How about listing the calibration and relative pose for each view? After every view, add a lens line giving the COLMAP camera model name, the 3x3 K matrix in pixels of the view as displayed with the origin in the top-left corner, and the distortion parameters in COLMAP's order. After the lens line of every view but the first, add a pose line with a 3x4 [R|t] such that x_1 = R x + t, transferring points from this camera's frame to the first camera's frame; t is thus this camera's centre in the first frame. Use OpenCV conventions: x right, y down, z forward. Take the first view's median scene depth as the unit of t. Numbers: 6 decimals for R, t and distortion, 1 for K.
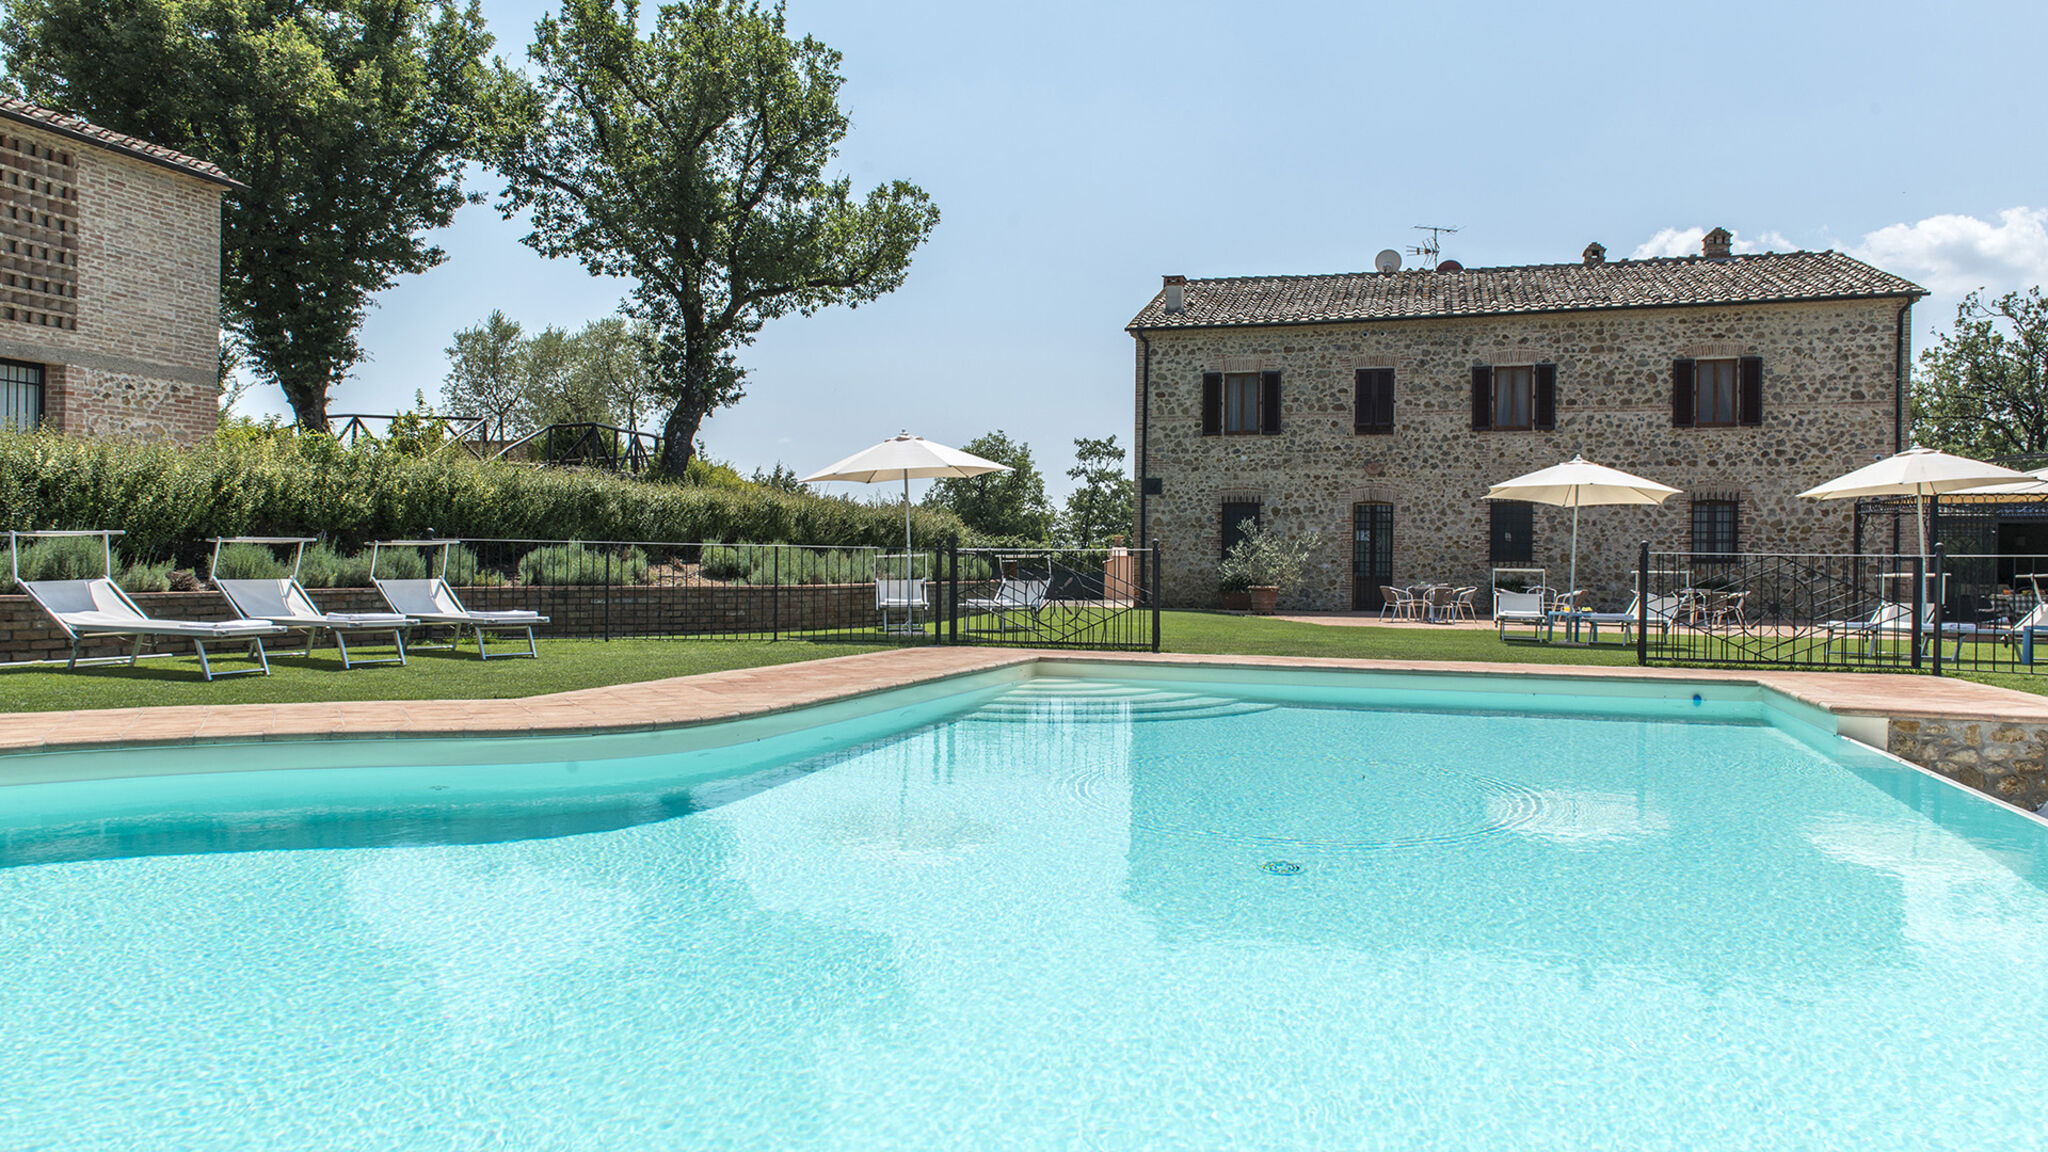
lens RADIAL K [[1385.7, 0, 1039.6], [0, 1385.7, 573.4], [0, 0, 1]] dist [0.009409, -0.008239]
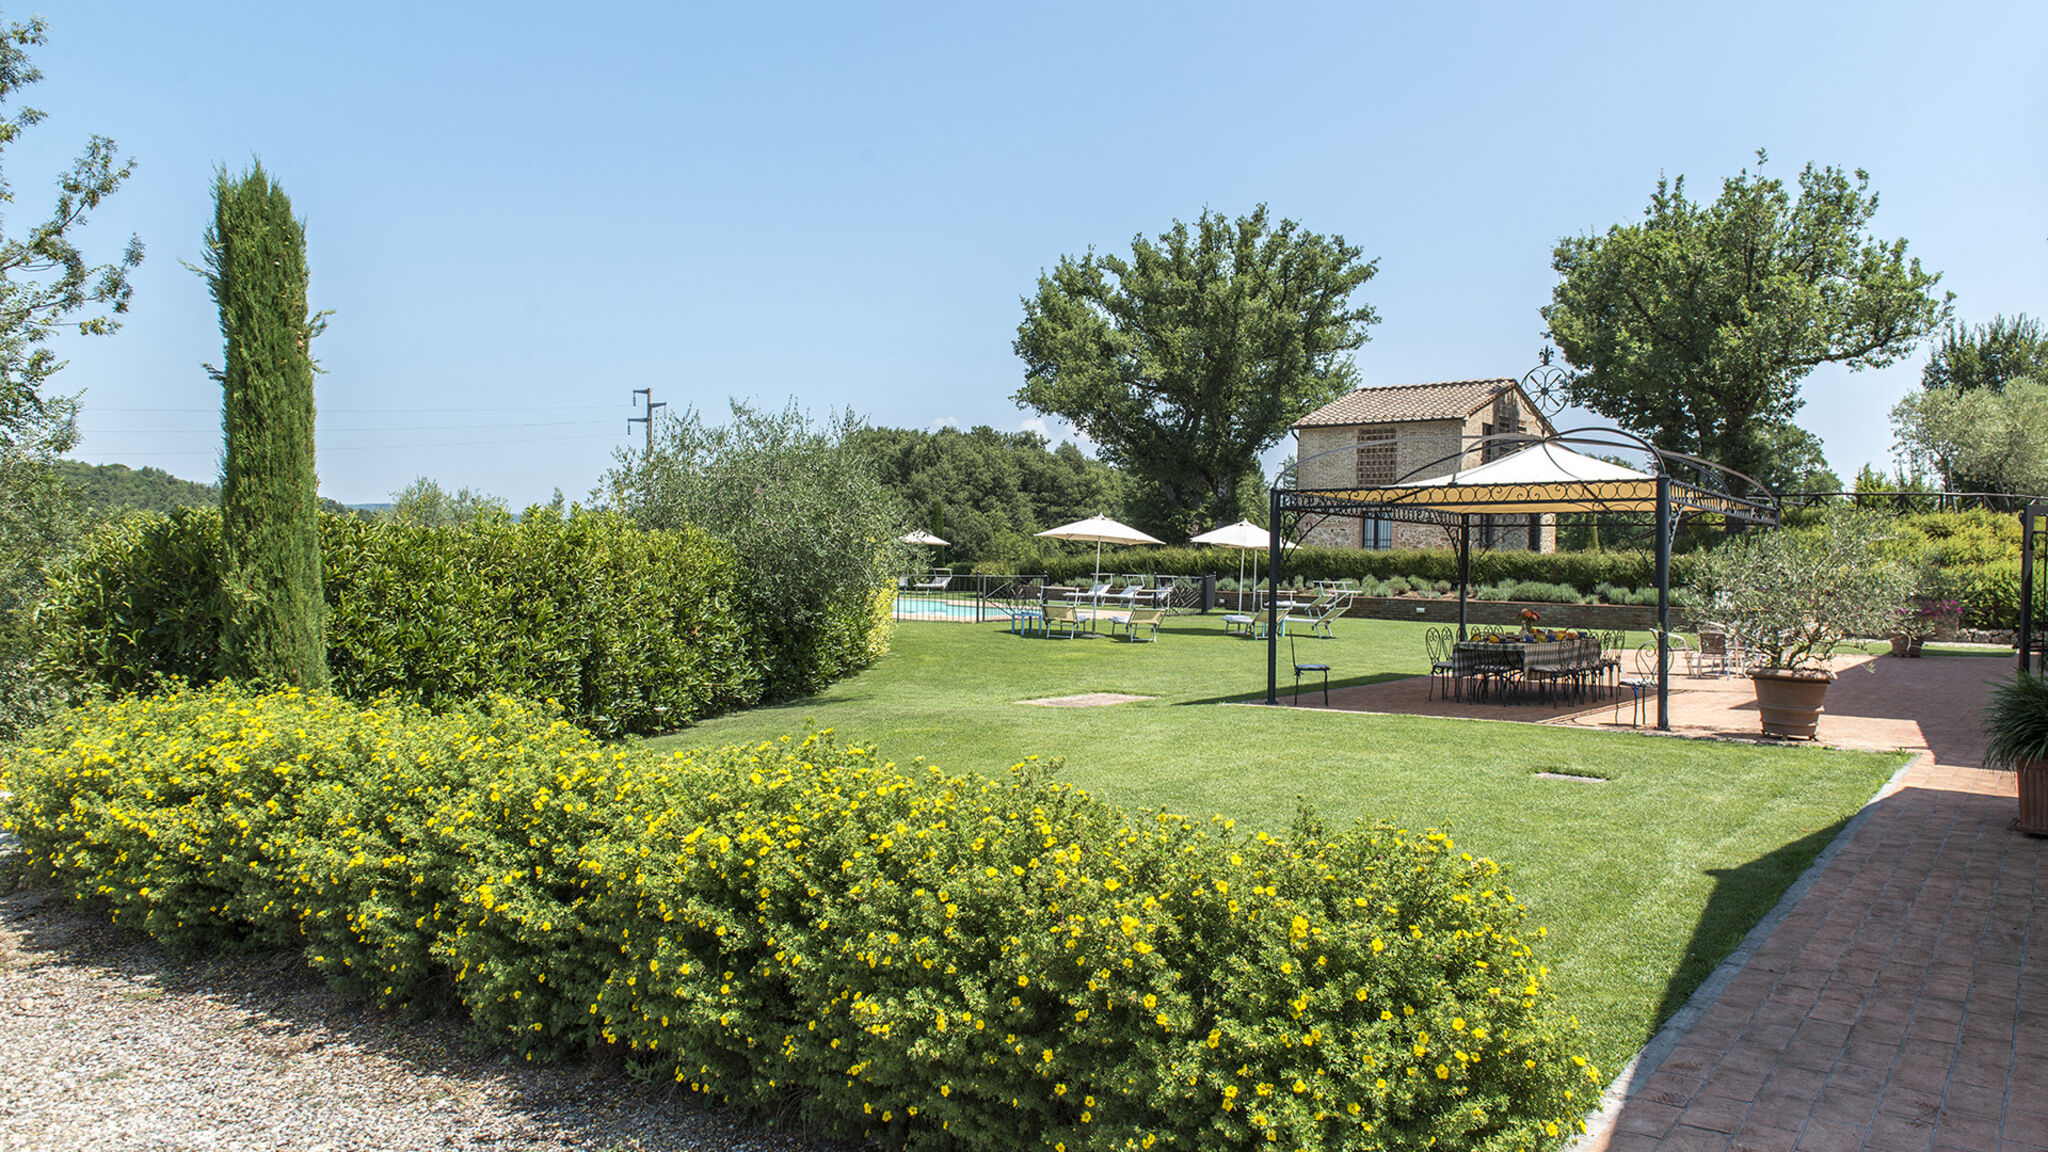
lens RADIAL K [[1380.5, 0, 1037.0], [0, 1380.5, 580.2], [0, 0, 1]] dist [0.001193, -0.002927]
pose [[-0.354341, -0.005061, -0.935103, 1.122518], [-0.026111, 0.999649, 0.004485, -0.008145], [0.934752, 0.026006, -0.354349, 0.754340]]
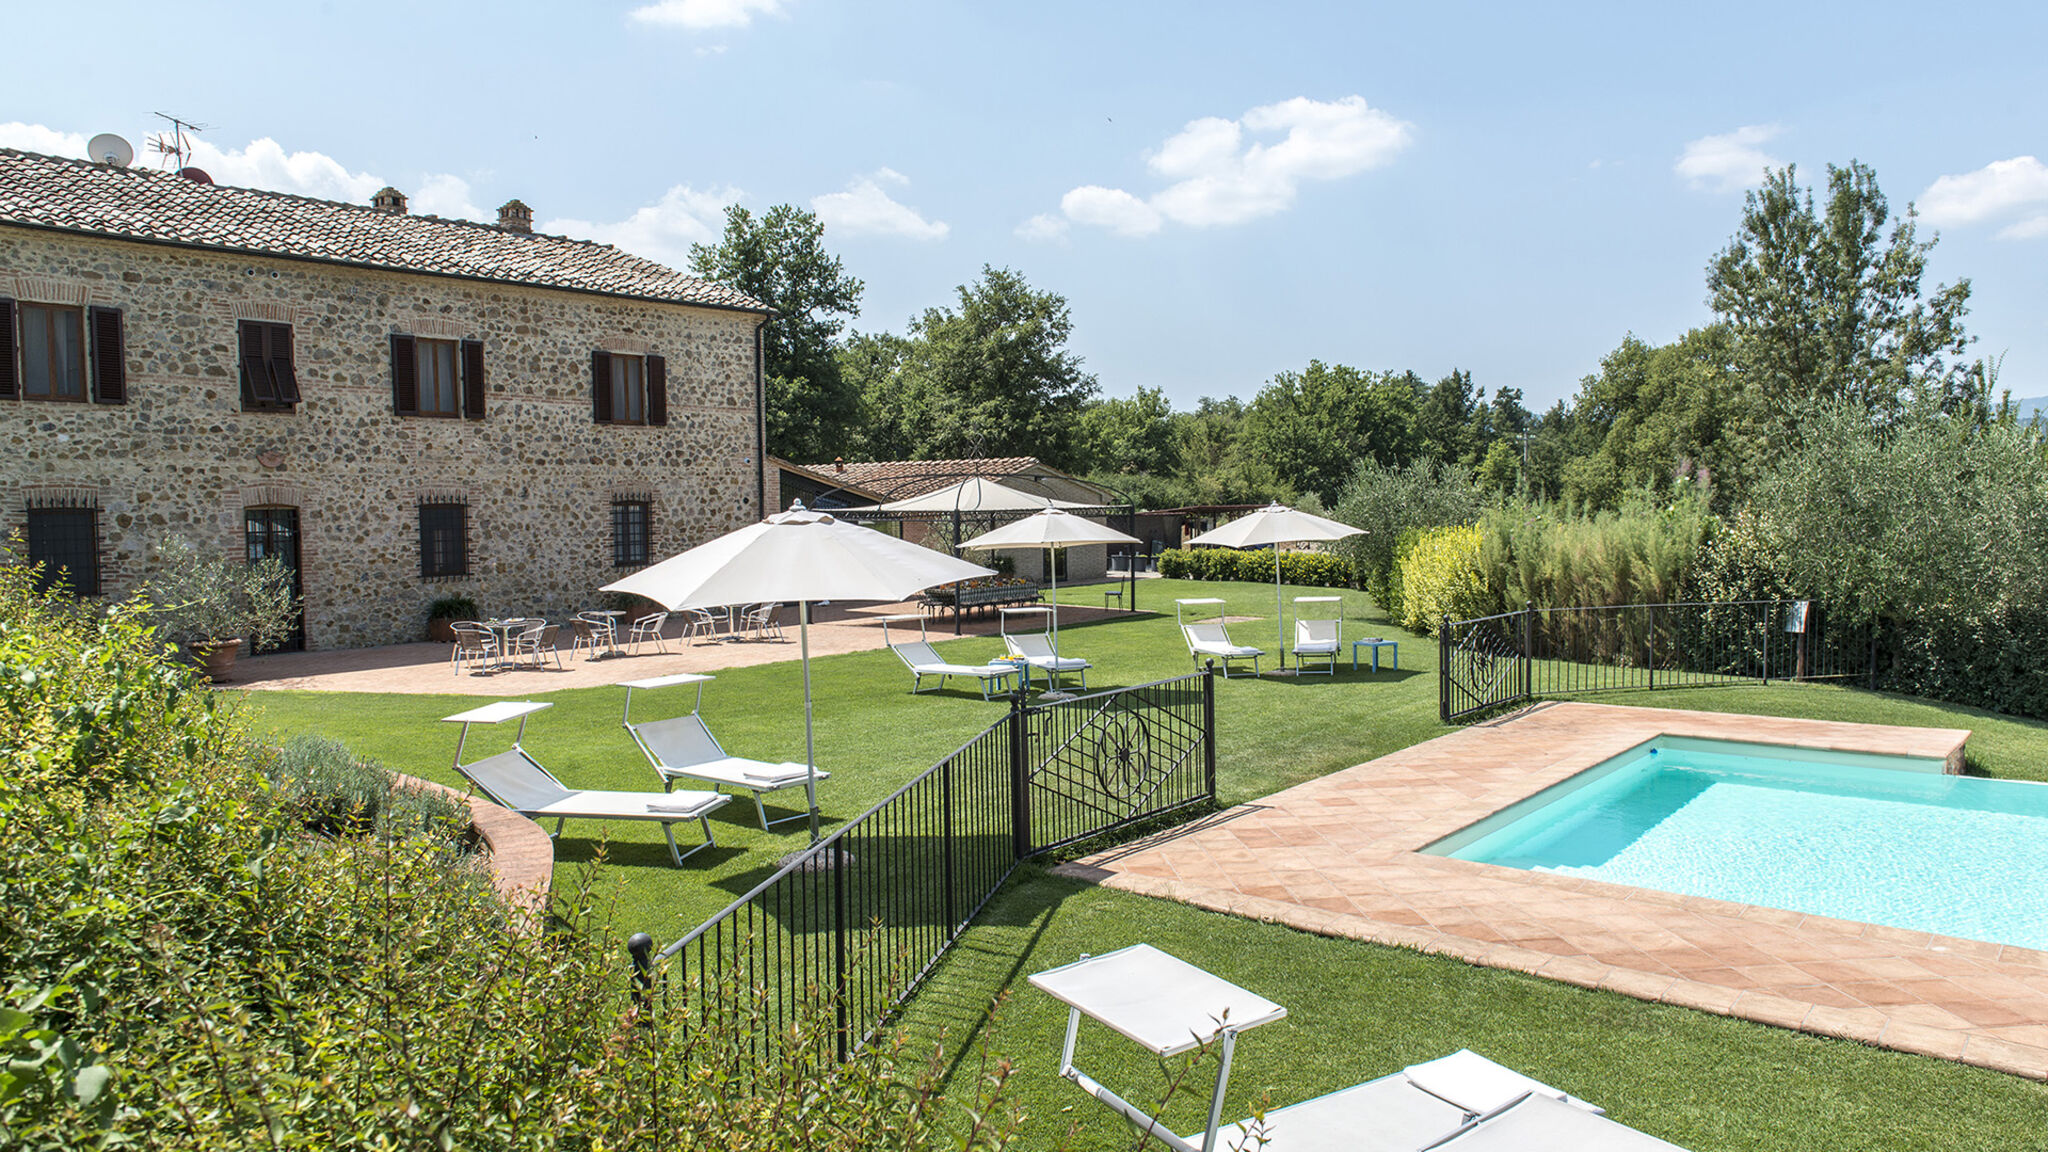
lens RADIAL K [[1392.1, 0, 1042.1], [0, 1392.1, 573.1], [0, 0, 1]] dist [0.015632, -0.017497]
pose [[0.372734, -0.064559, 0.925690, -0.301478], [0.019324, 0.997901, 0.061815, -0.055269], [-0.927737, -0.005153, 0.373199, 0.359500]]
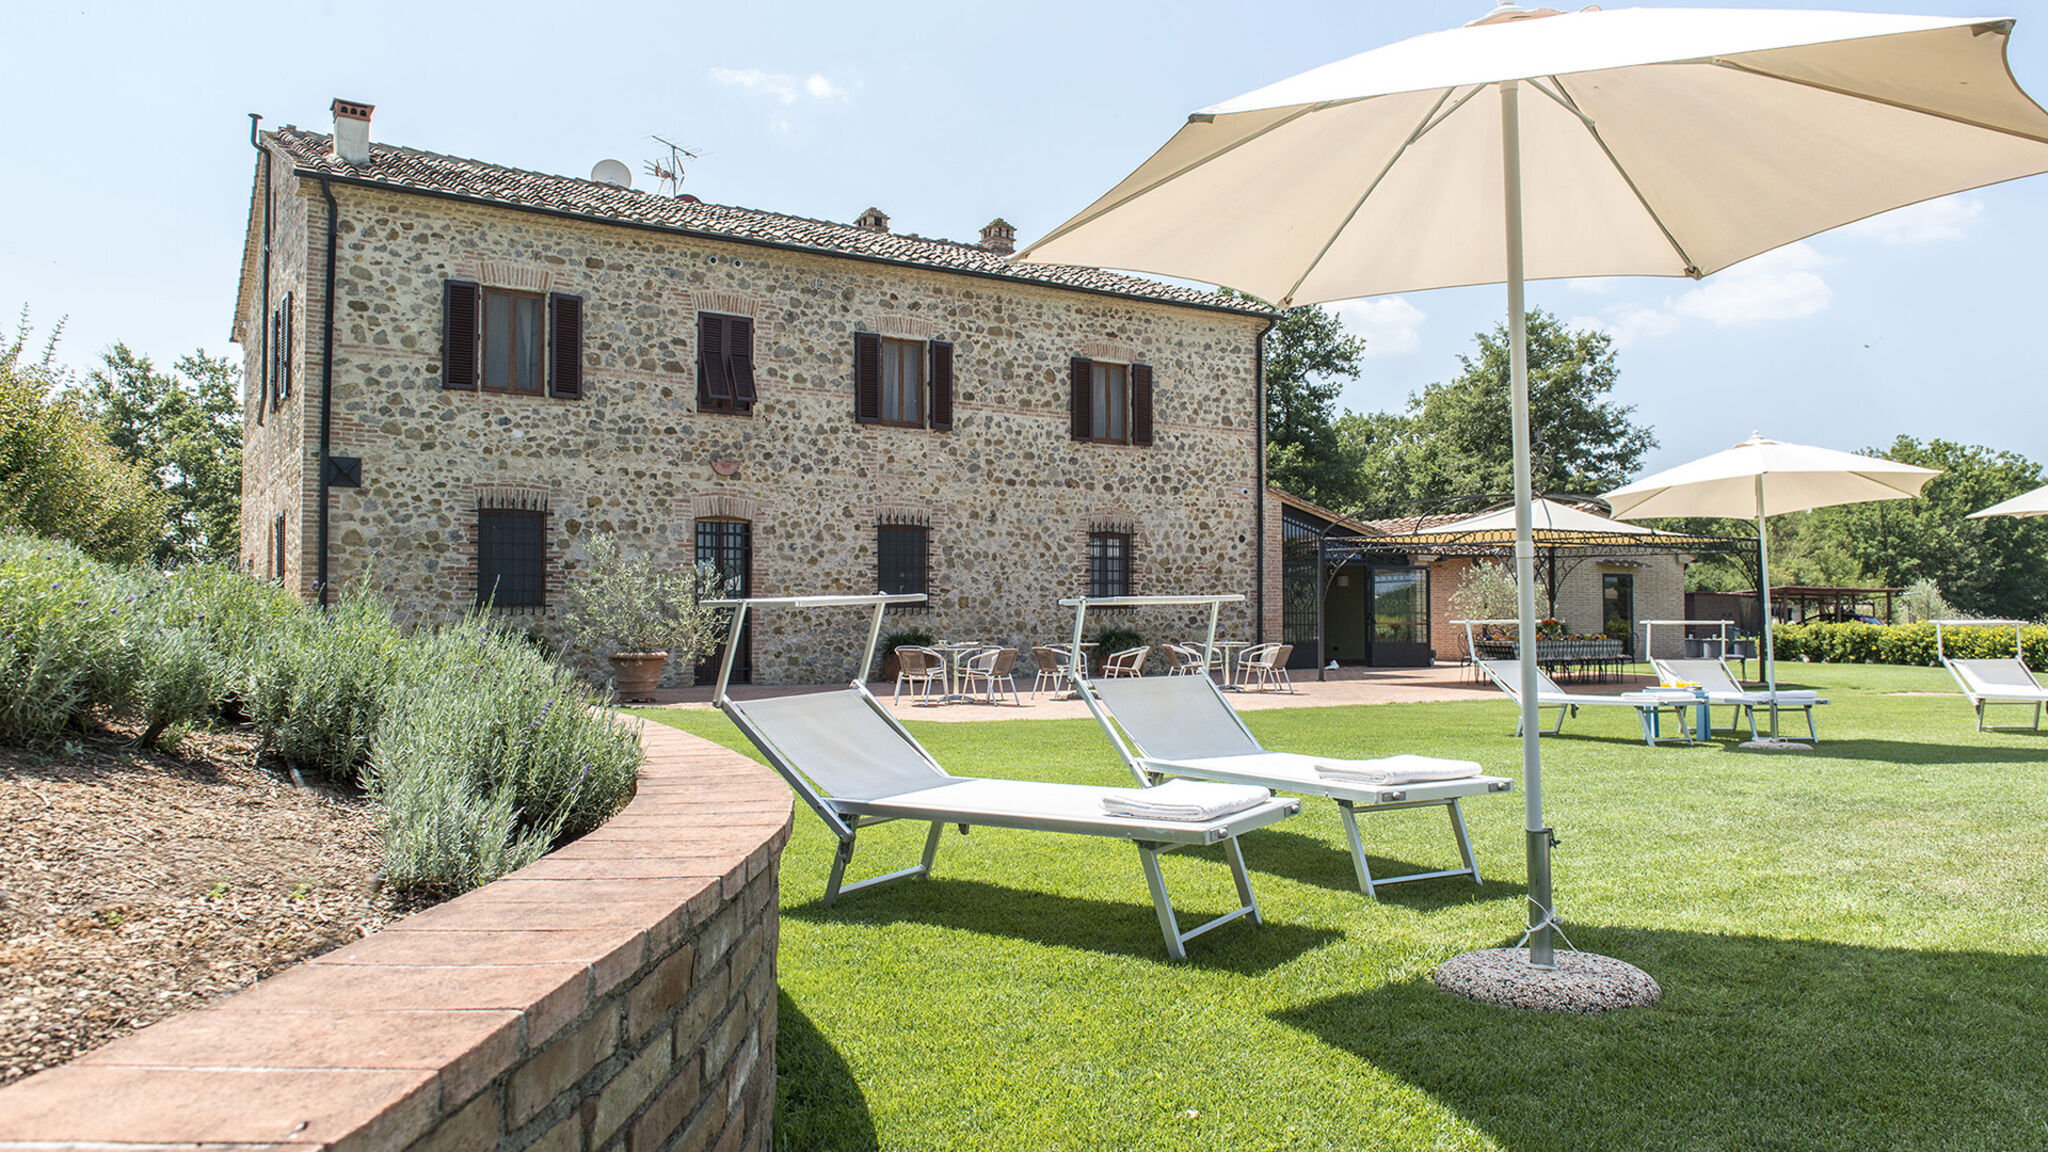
lens RADIAL K [[1390.0, 0, 1039.1], [0, 1390.0, 573.4], [0, 0, 1]] dist [0.012945, -0.016121]
pose [[0.661630, 0.013400, 0.749711, -0.156556], [0.010809, 0.999566, -0.027406, -0.005841], [-0.749752, 0.026236, 0.661198, 0.471299]]
